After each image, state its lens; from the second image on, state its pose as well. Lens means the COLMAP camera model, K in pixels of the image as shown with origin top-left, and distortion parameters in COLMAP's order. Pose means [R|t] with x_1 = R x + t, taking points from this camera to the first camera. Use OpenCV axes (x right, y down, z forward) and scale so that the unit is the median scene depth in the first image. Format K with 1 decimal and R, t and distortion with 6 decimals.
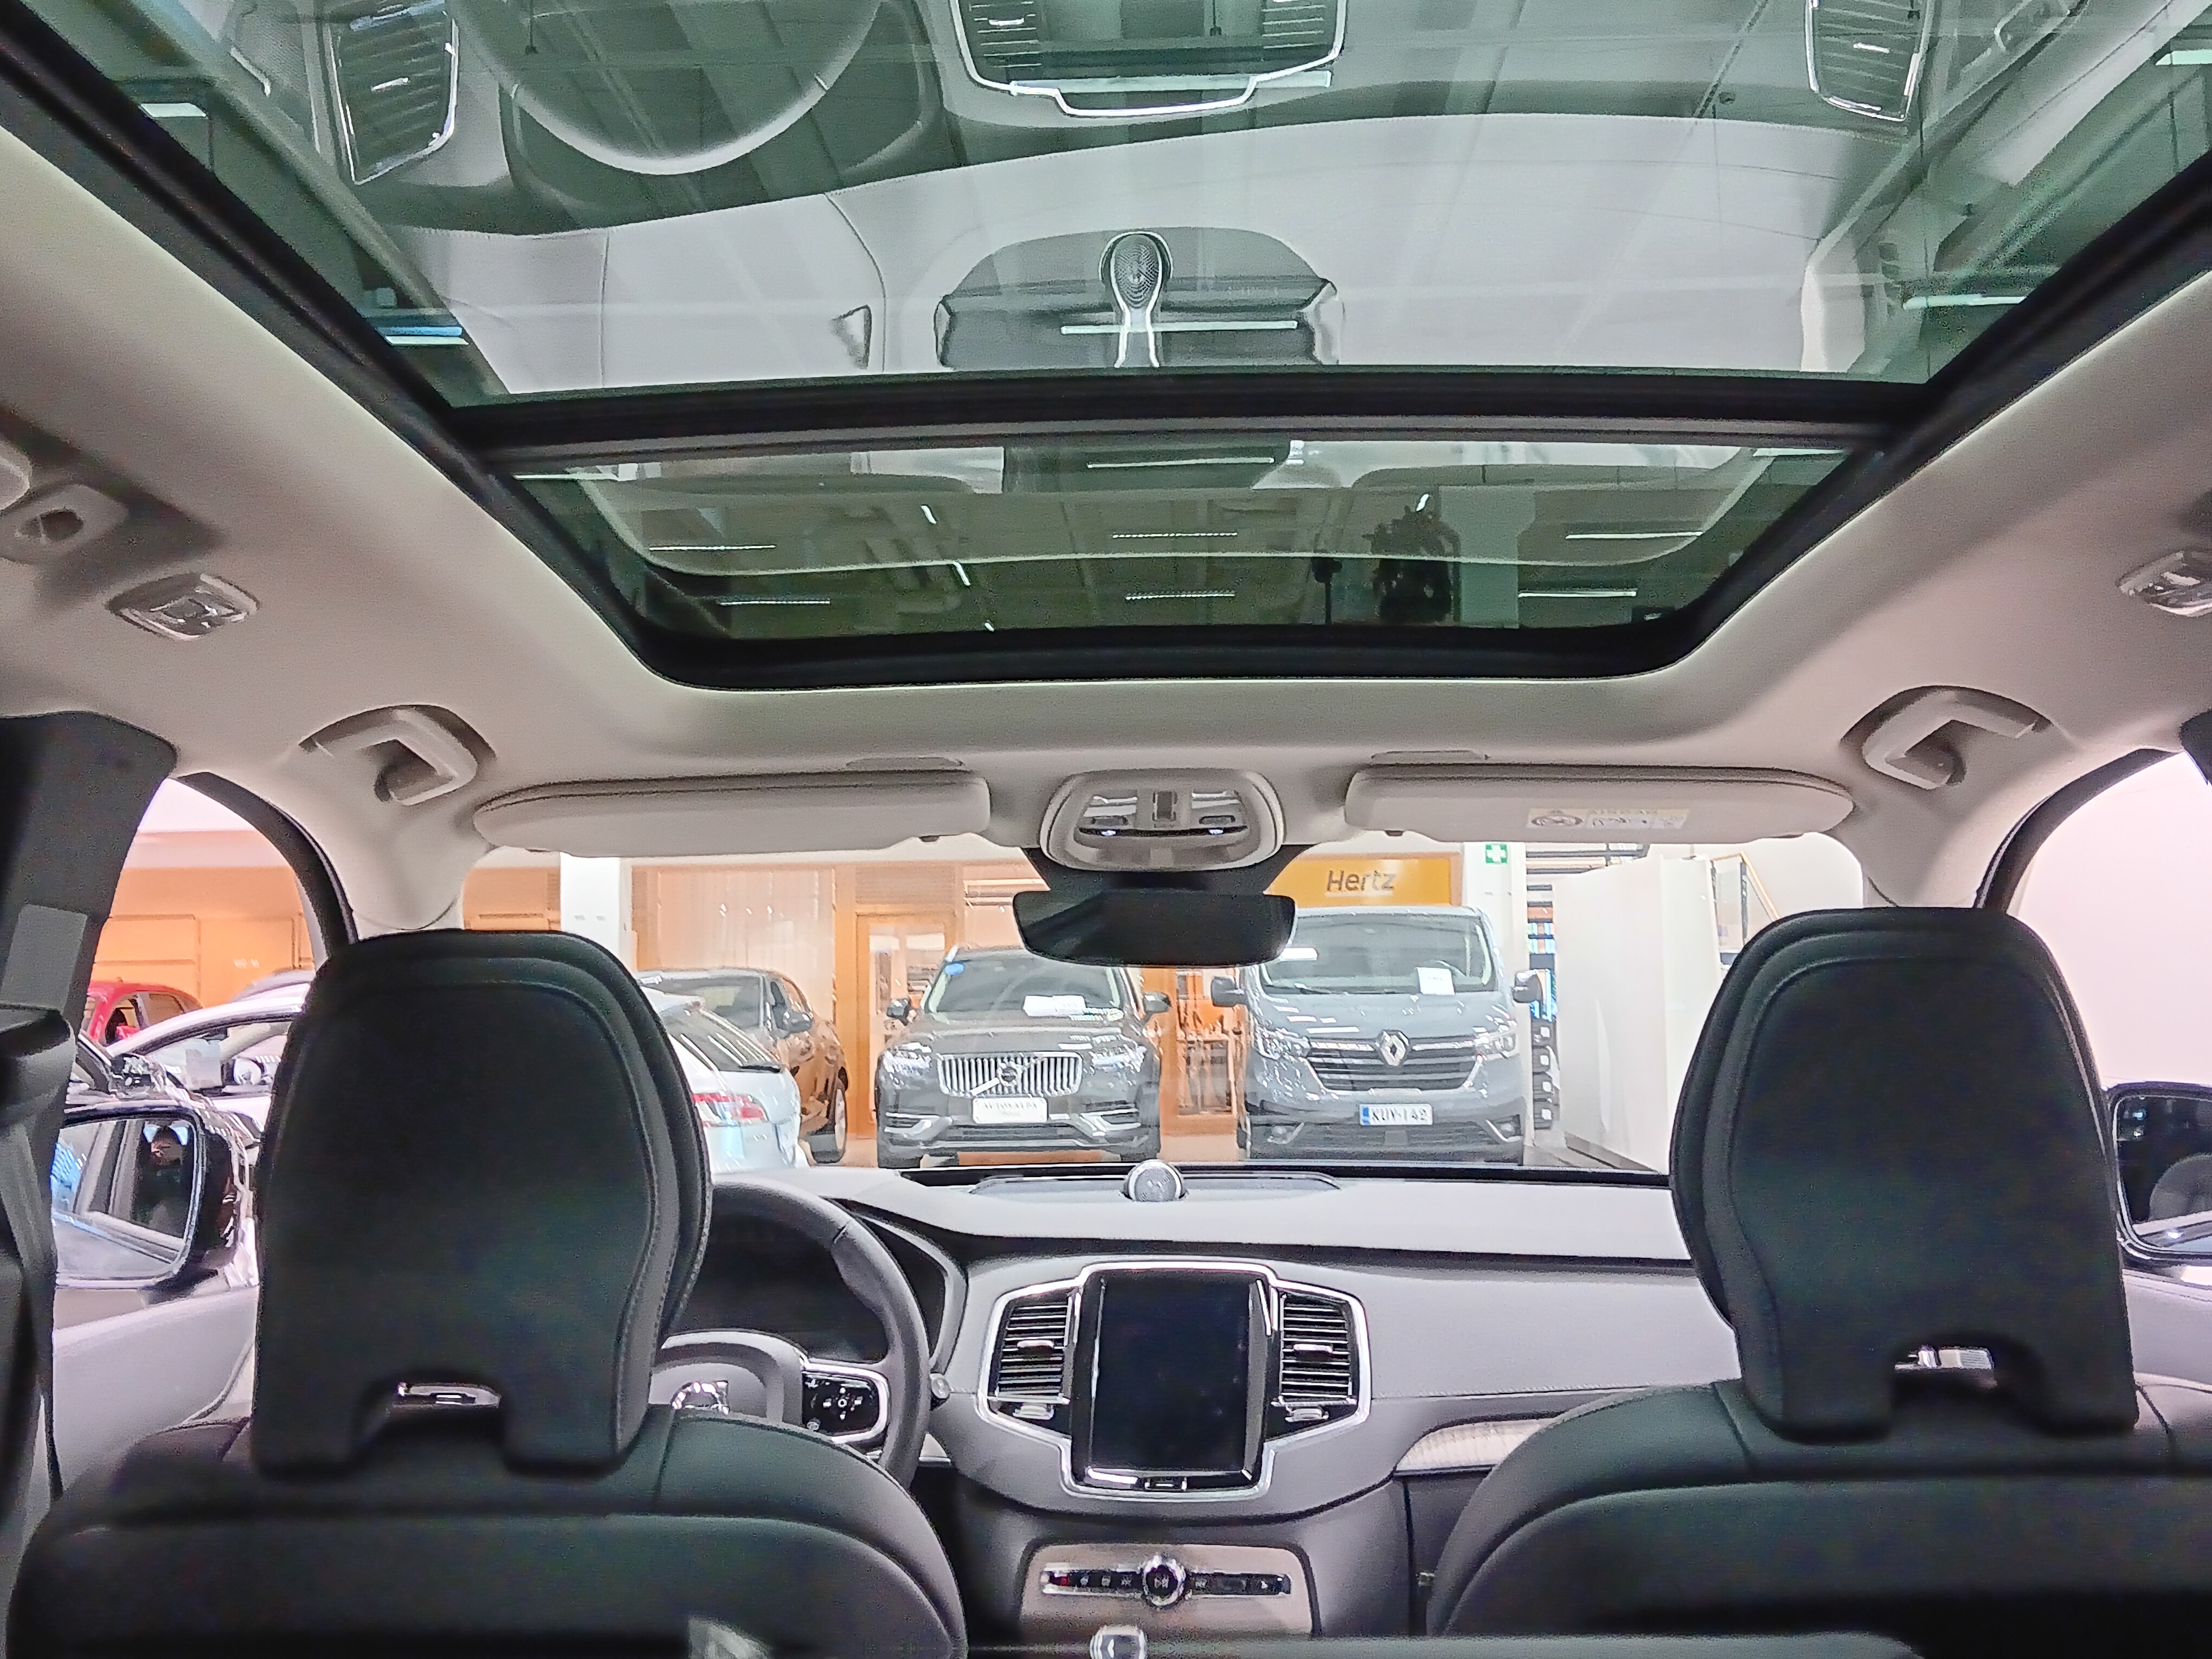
lens RADIAL K [[2593.5, 0, 1106.0], [0, 2593.5, 829.5], [0, 0, 1]] dist [0.203461, -0.536469]
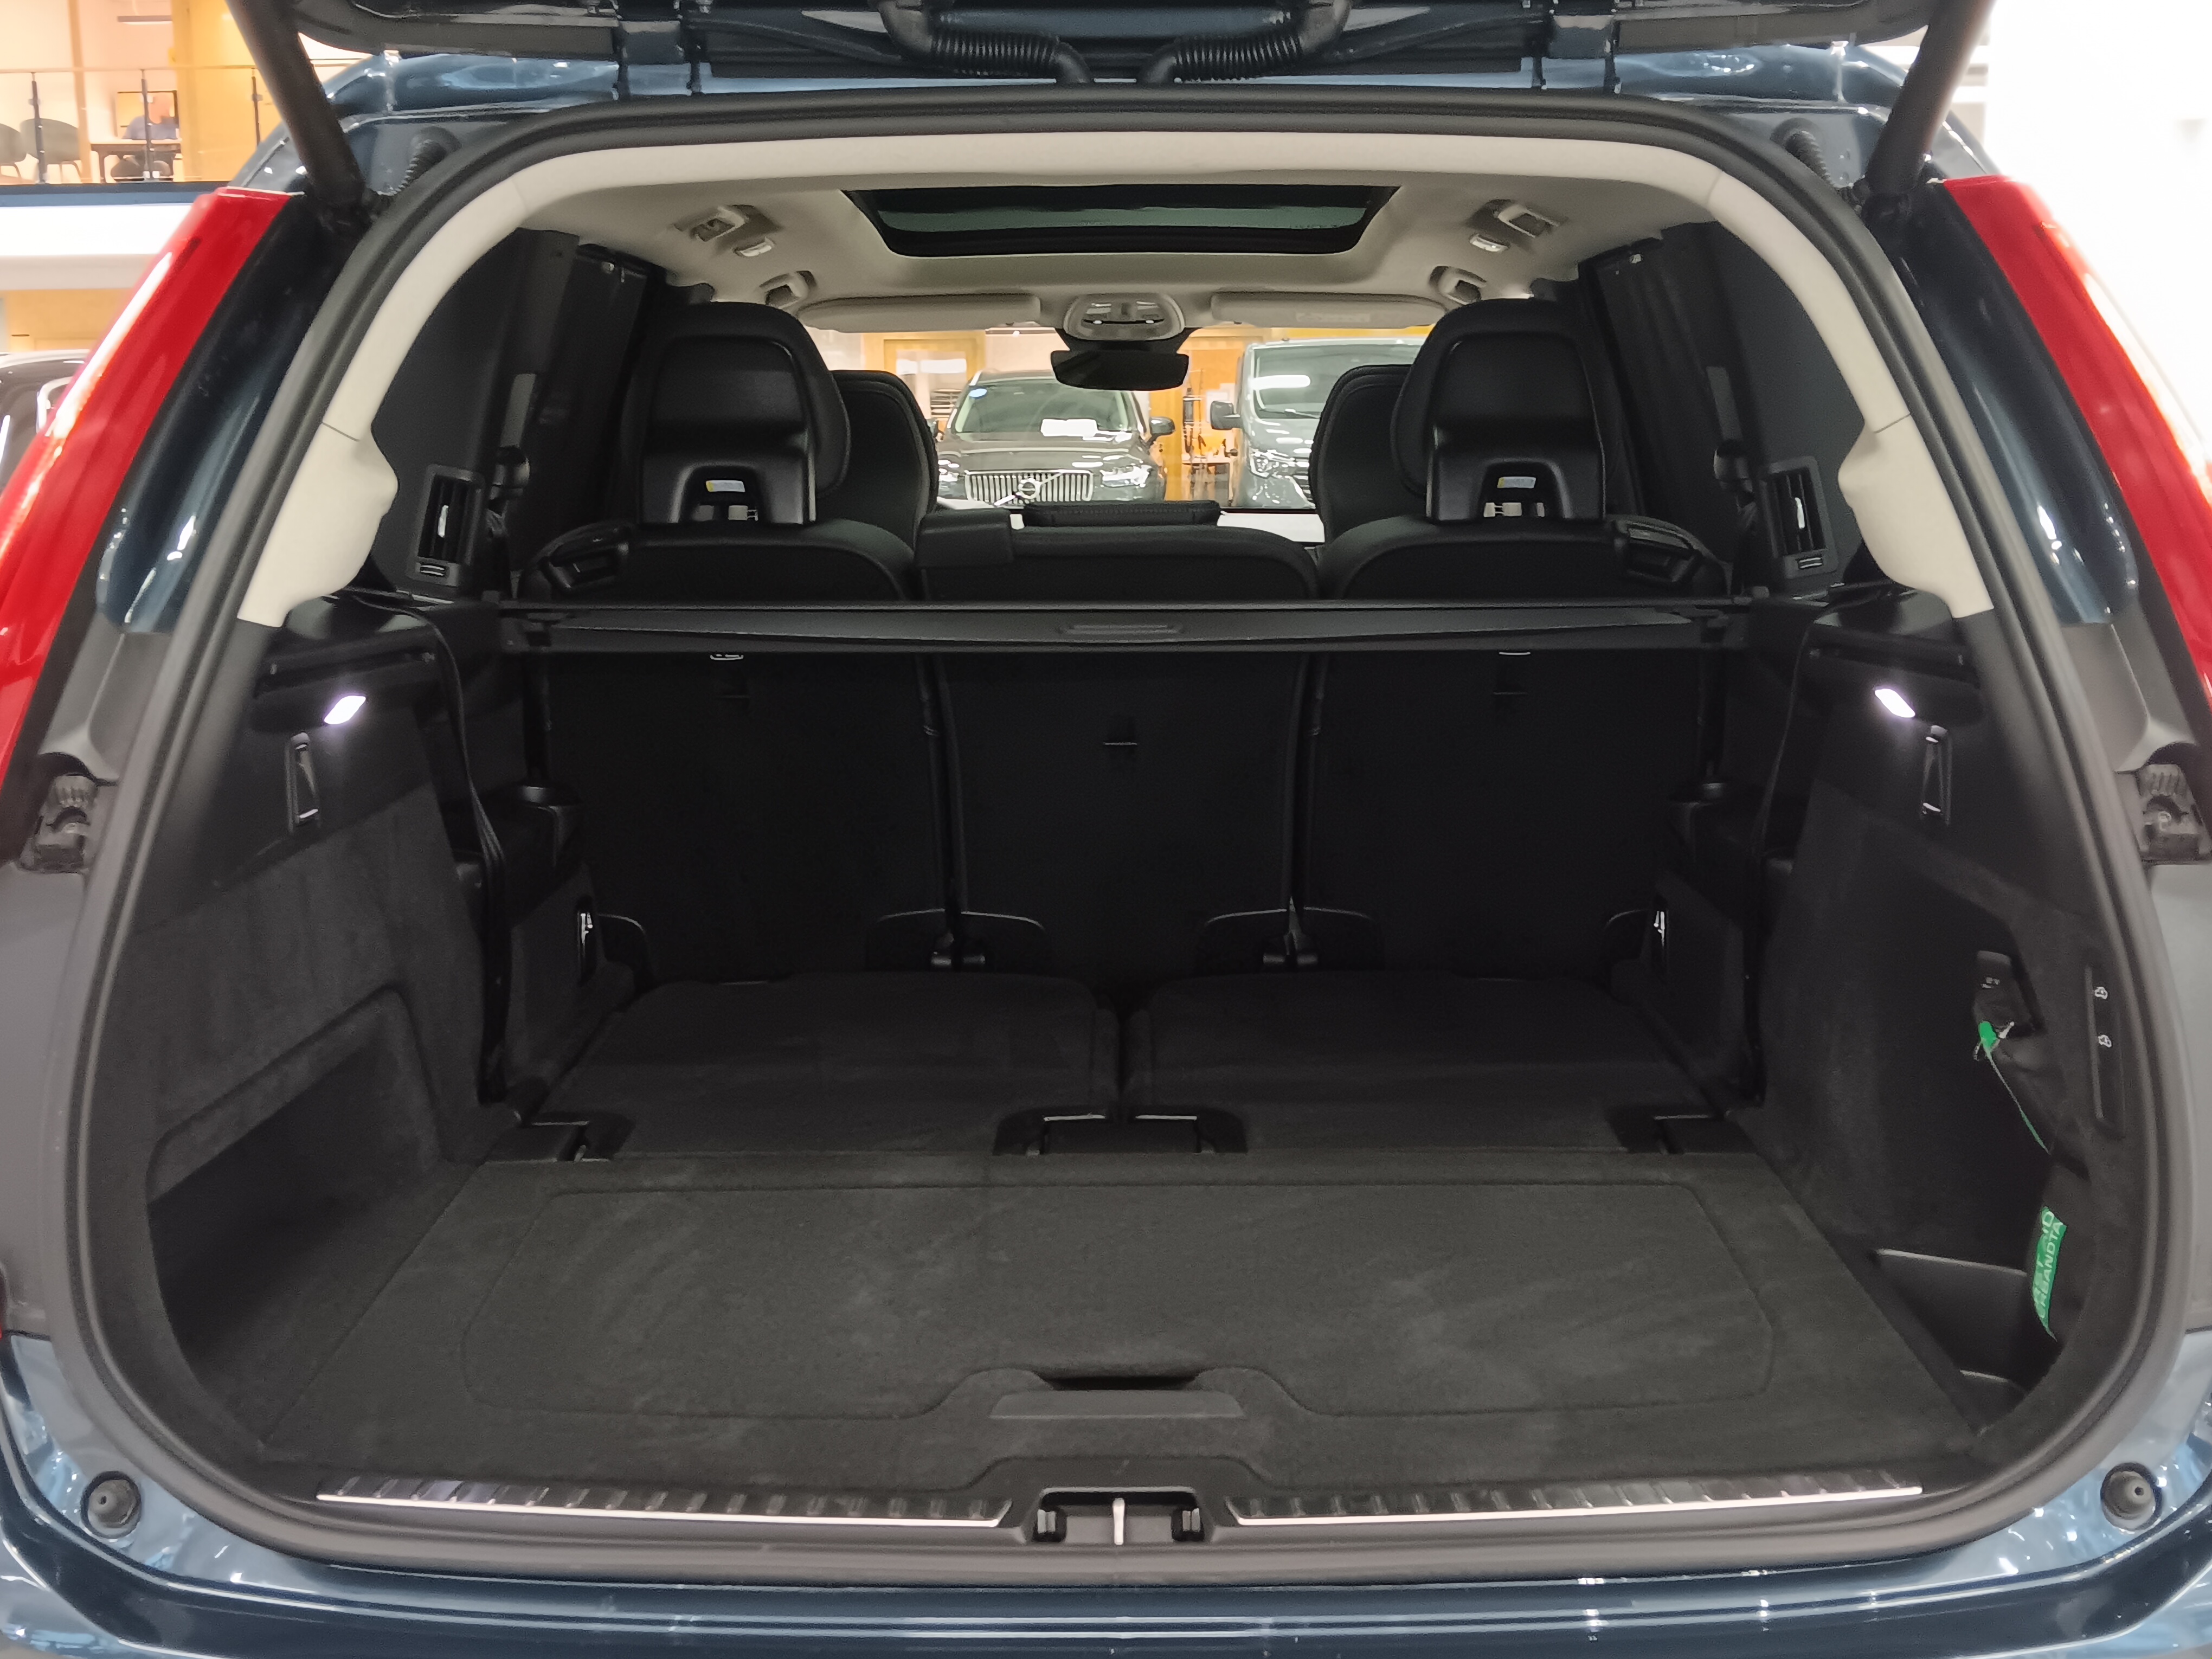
lens RADIAL K [[2593.5, 0, 1106.0], [0, 2593.5, 829.5], [0, 0, 1]] dist [0.203461, -0.536469]
pose [[0.999960, 0.007850, -0.004385, 0.007883], [-0.006712, 0.976158, 0.216956, -0.022129], [0.005983, -0.216917, 0.976172, -0.444042]]
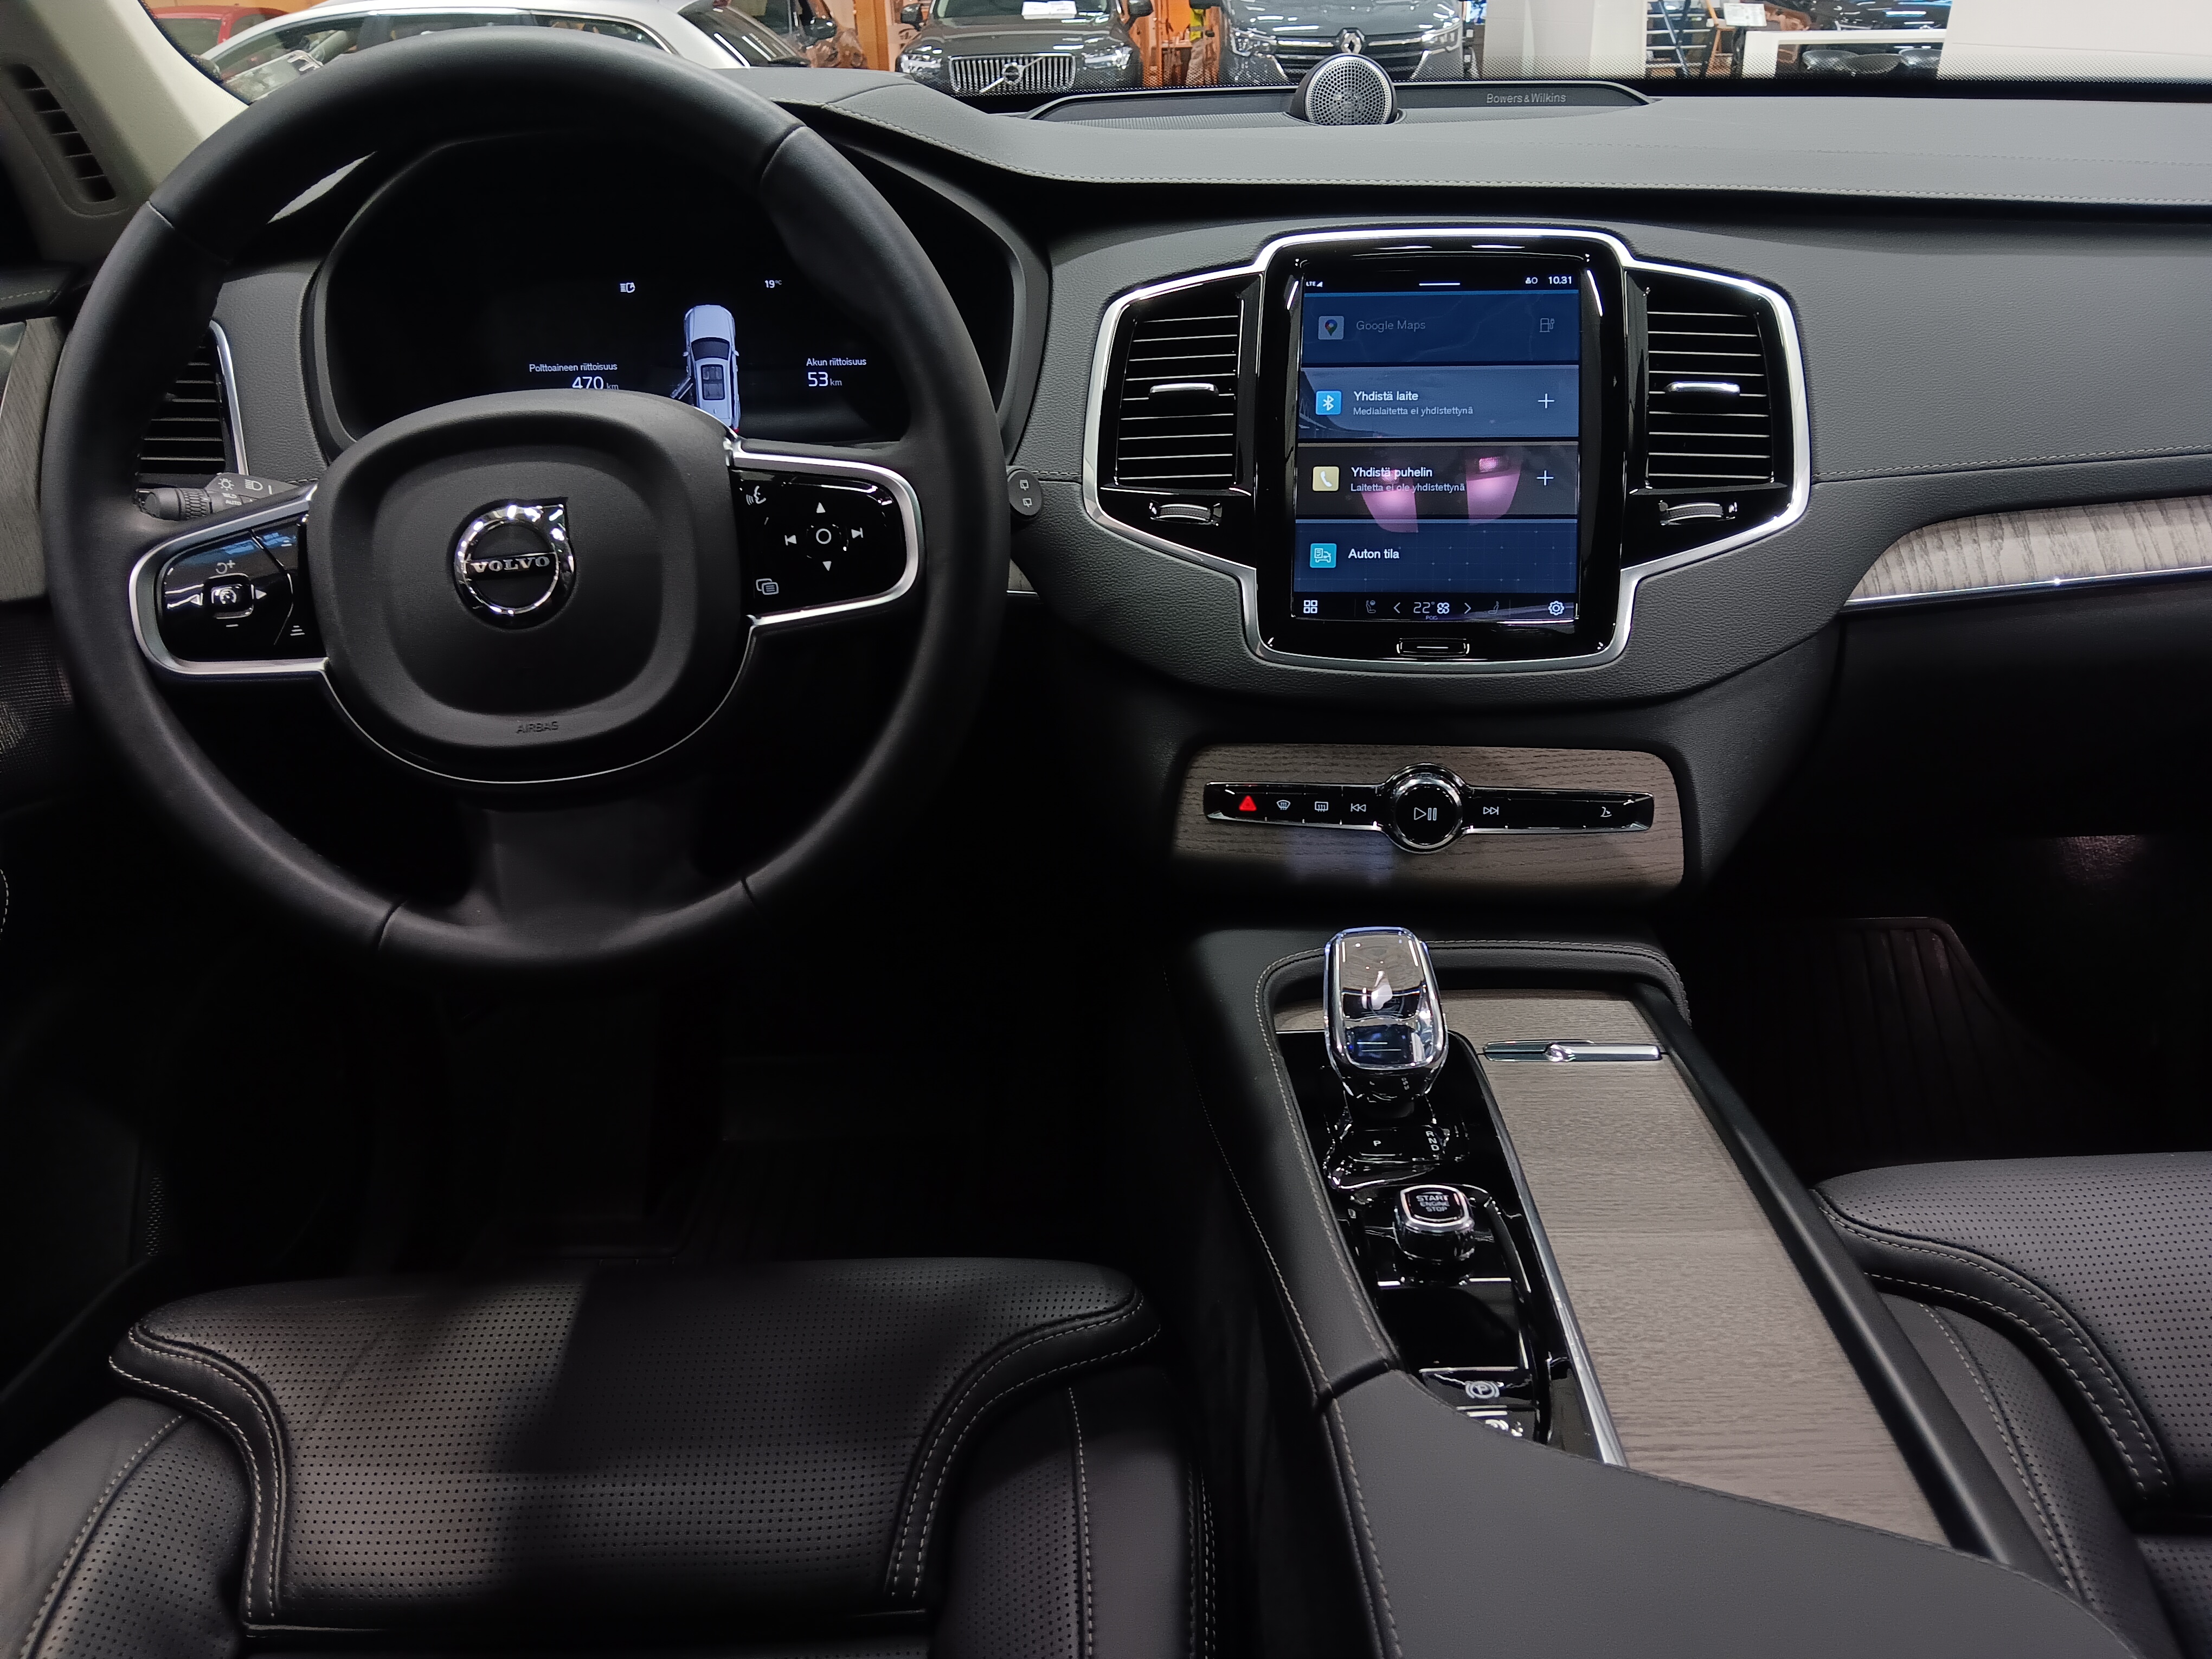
lens RADIAL K [[1691.1, 0, 1106.0], [0, 1691.1, 829.5], [0, 0, 1]] dist [0.058277, -0.084329]
pose [[0.999663, -0.020298, 0.016195, -0.051414], [0.010203, 0.880553, 0.473837, 0.110299], [-0.023878, -0.473512, 0.880464, 0.648009]]
